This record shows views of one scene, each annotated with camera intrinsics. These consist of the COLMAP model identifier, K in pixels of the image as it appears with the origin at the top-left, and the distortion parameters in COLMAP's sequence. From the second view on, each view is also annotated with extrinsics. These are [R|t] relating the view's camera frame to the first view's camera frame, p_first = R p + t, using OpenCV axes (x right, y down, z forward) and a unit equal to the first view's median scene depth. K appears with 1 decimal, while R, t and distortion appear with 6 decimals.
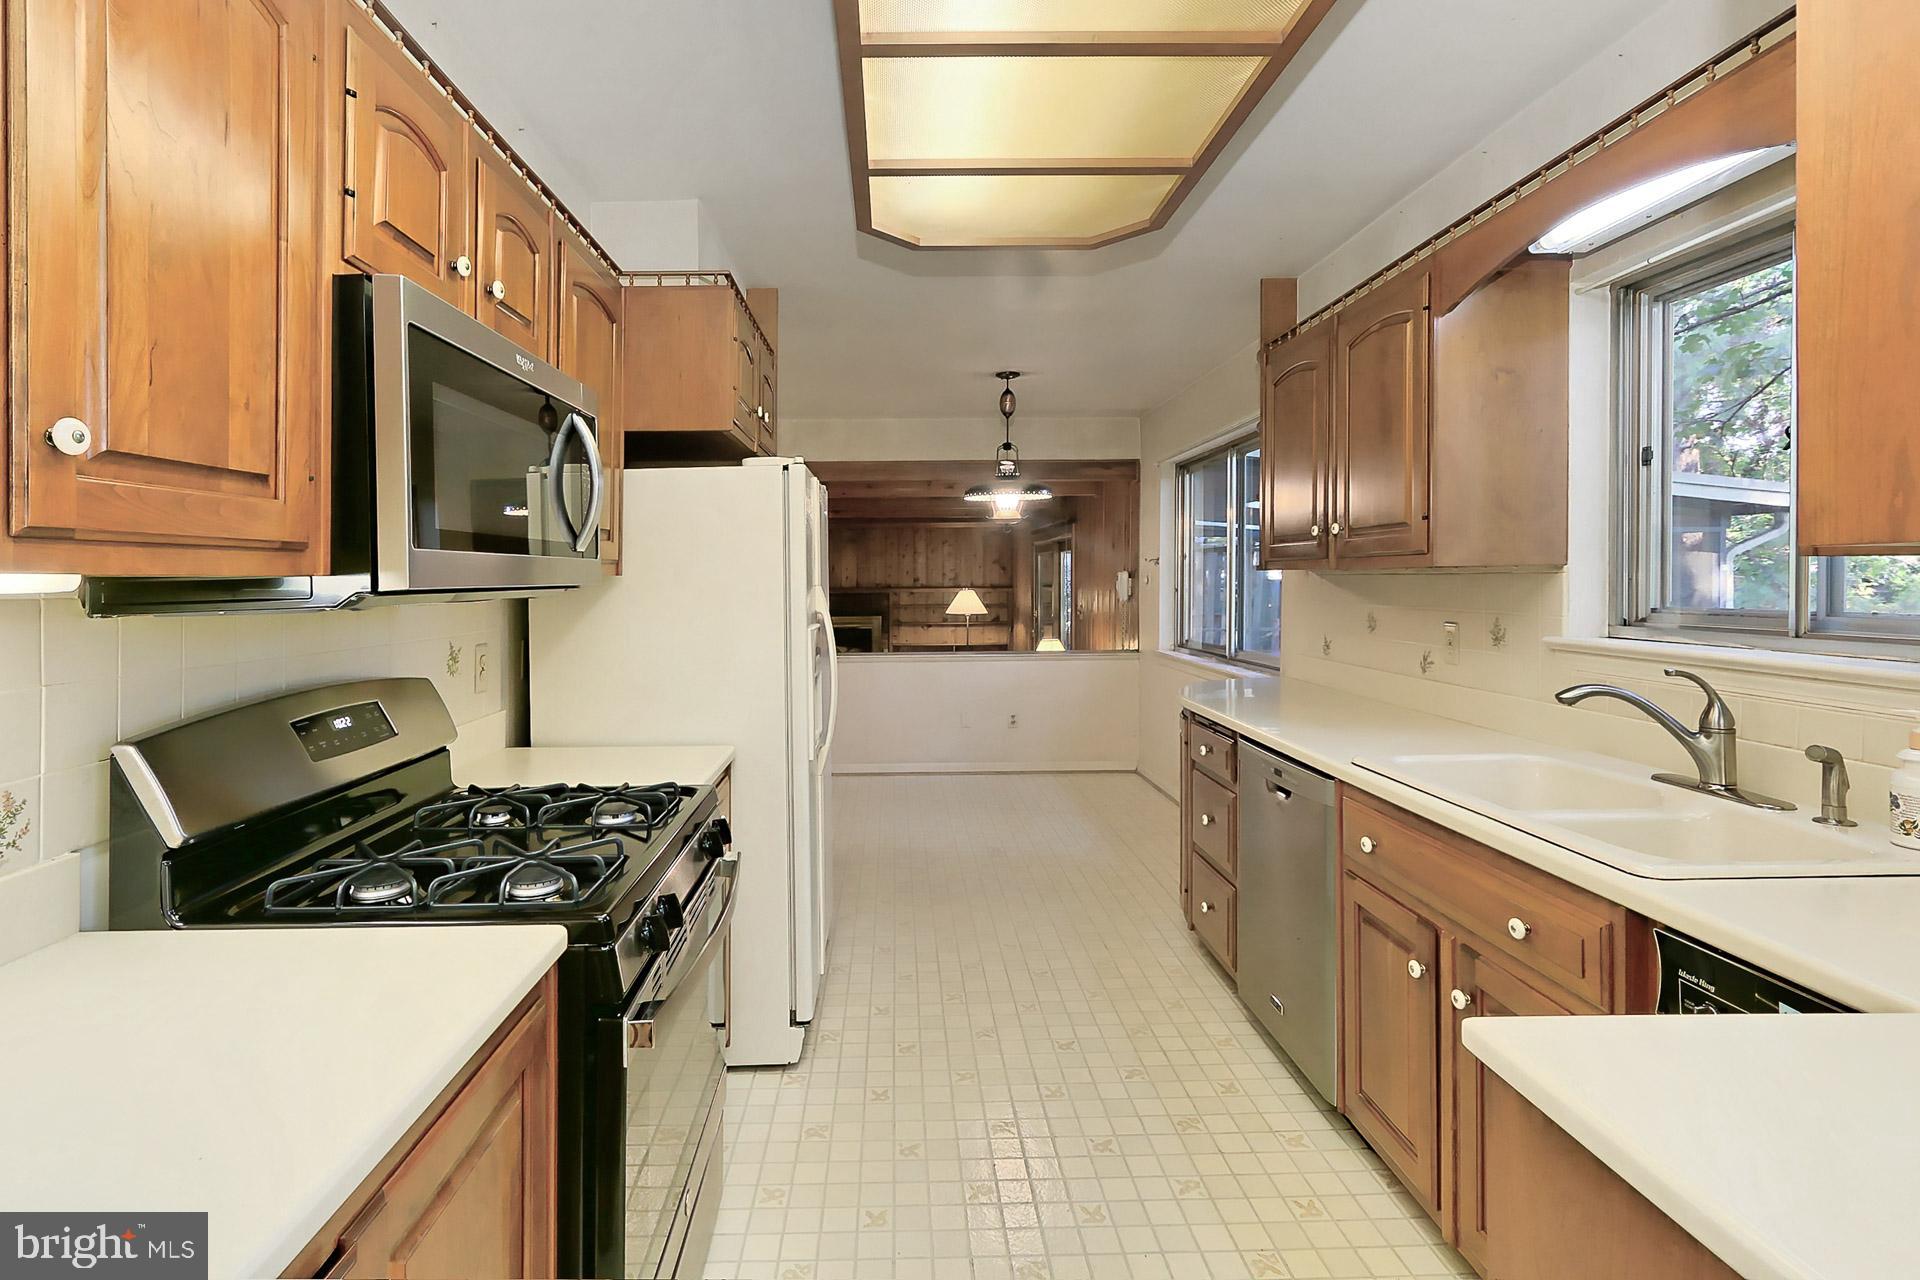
lens RADIAL K [[885.1, 0, 904.6], [0, 885.1, 571.0], [0, 0, 1]] dist [0.001667, 0.000414]
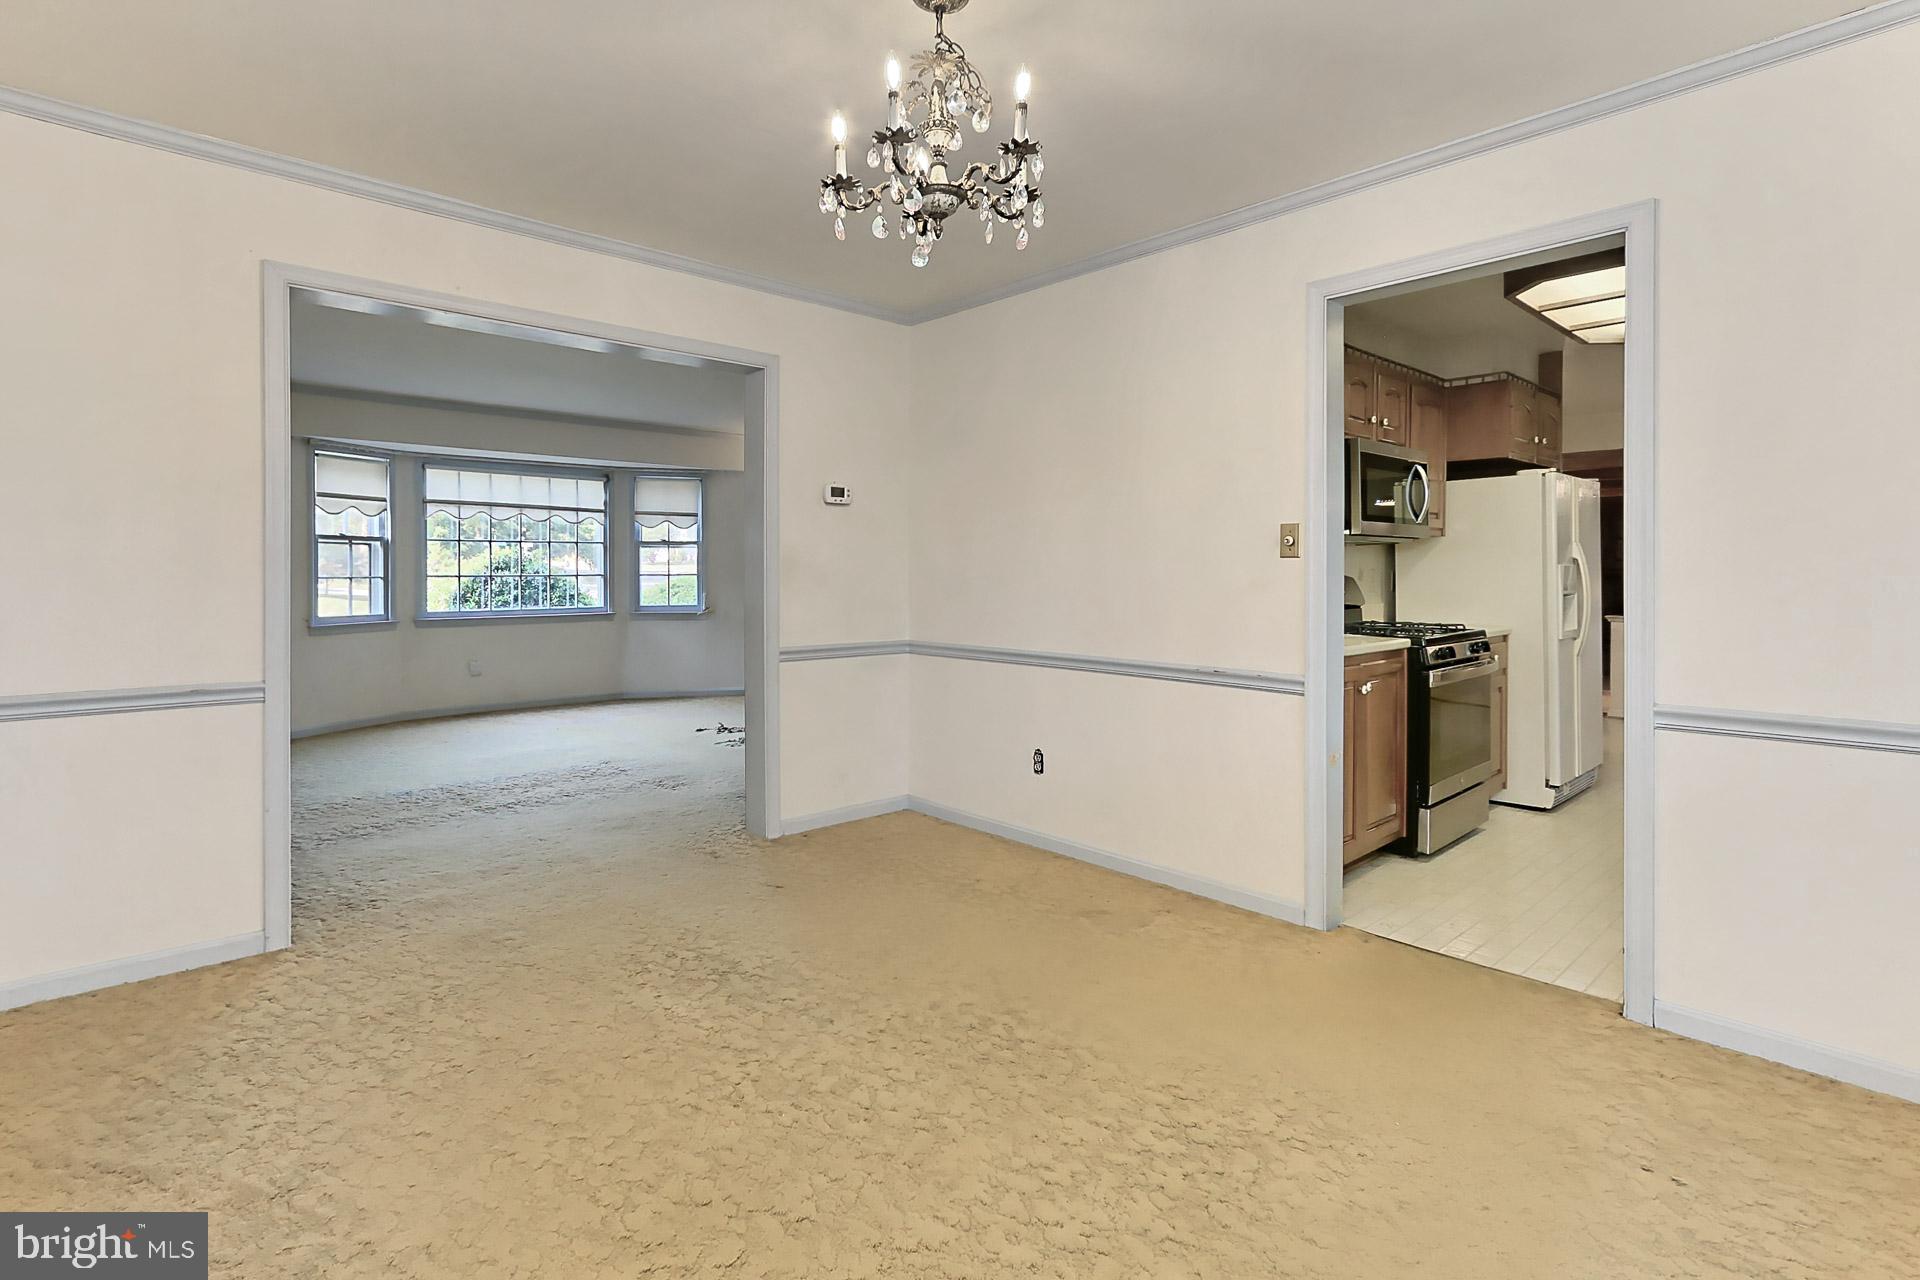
lens RADIAL K [[885.1, 0, 951.6], [0, 885.1, 546.4], [0, 0, 1]] dist [0.001667, 0.000414]
pose [[0.654465, -0.000021, -0.756092, 0.553140], [-0.005428, 0.999974, -0.004726, 0.053431], [0.756073, 0.007197, 0.654448, -1.365135]]
